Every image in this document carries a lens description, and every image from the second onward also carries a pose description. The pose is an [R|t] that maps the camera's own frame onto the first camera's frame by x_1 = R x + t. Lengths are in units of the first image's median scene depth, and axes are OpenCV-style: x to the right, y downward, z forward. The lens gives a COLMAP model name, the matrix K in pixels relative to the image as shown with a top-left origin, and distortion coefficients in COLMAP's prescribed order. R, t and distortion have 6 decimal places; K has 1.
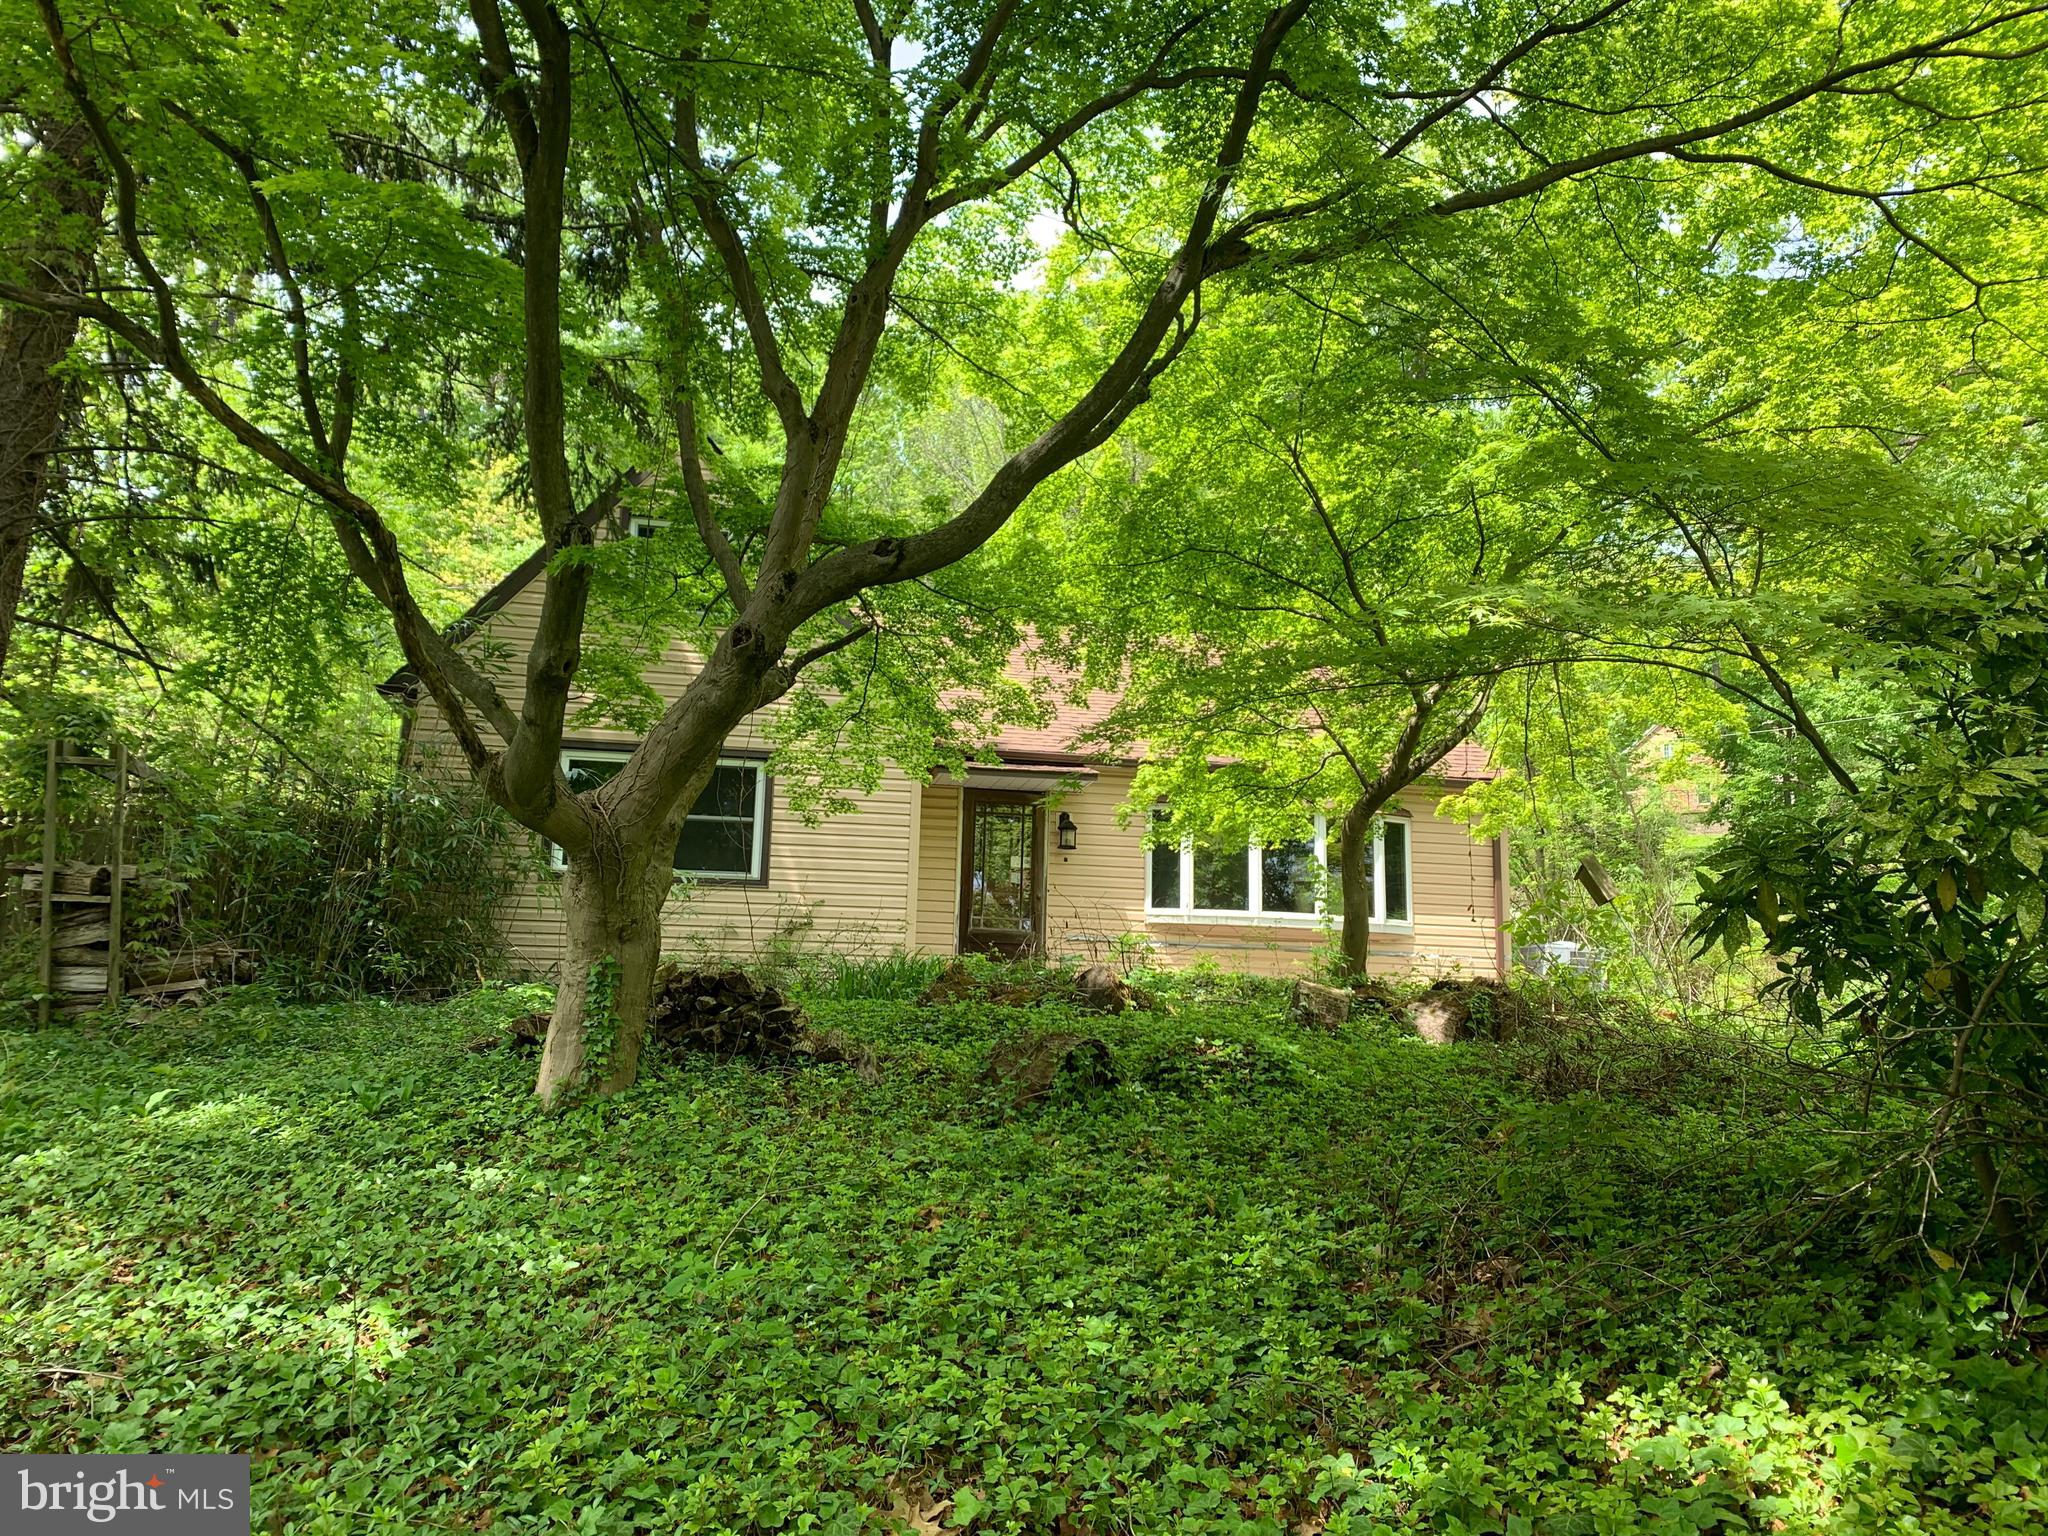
lens RADIAL K [[1564.8, 0, 1002.1], [0, 1564.8, 757.8], [0, 0, 1]] dist [0.036984, -0.012411]
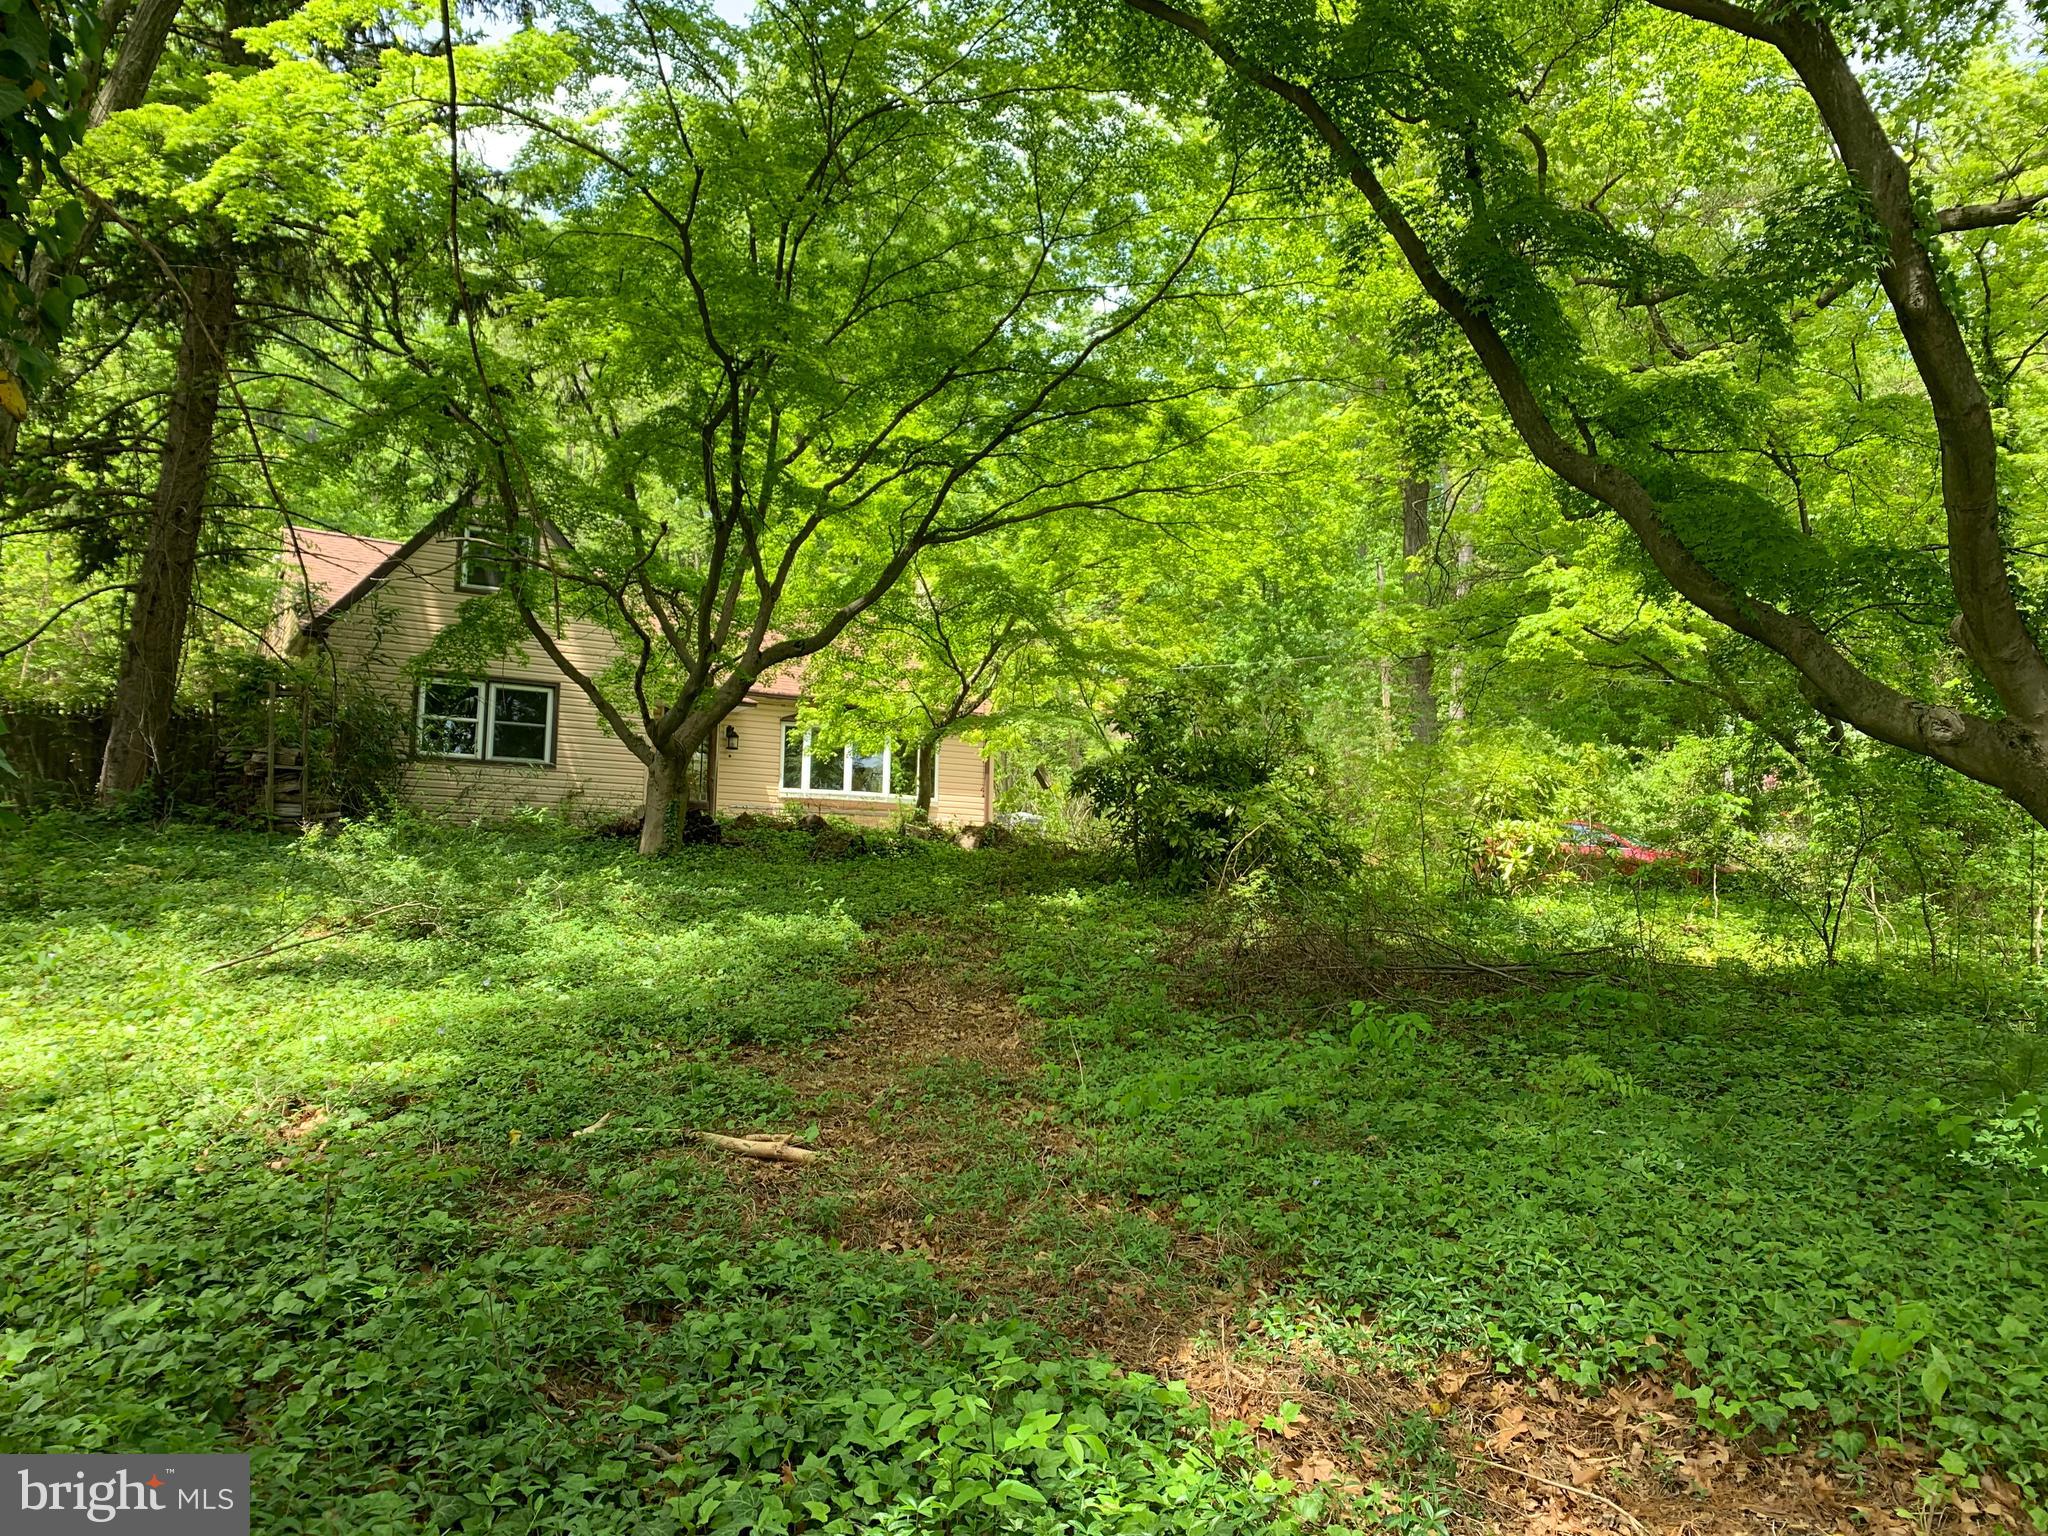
lens RADIAL K [[1564.8, 0, 1035.2], [0, 1564.8, 772.4], [0, 0, 1]] dist [0.036984, -0.012411]
pose [[0.936733, 0.024003, 0.349221, -0.256076], [-0.051761, 0.996177, 0.070369, -0.052272], [-0.346197, -0.083993, 0.934394, -0.668911]]
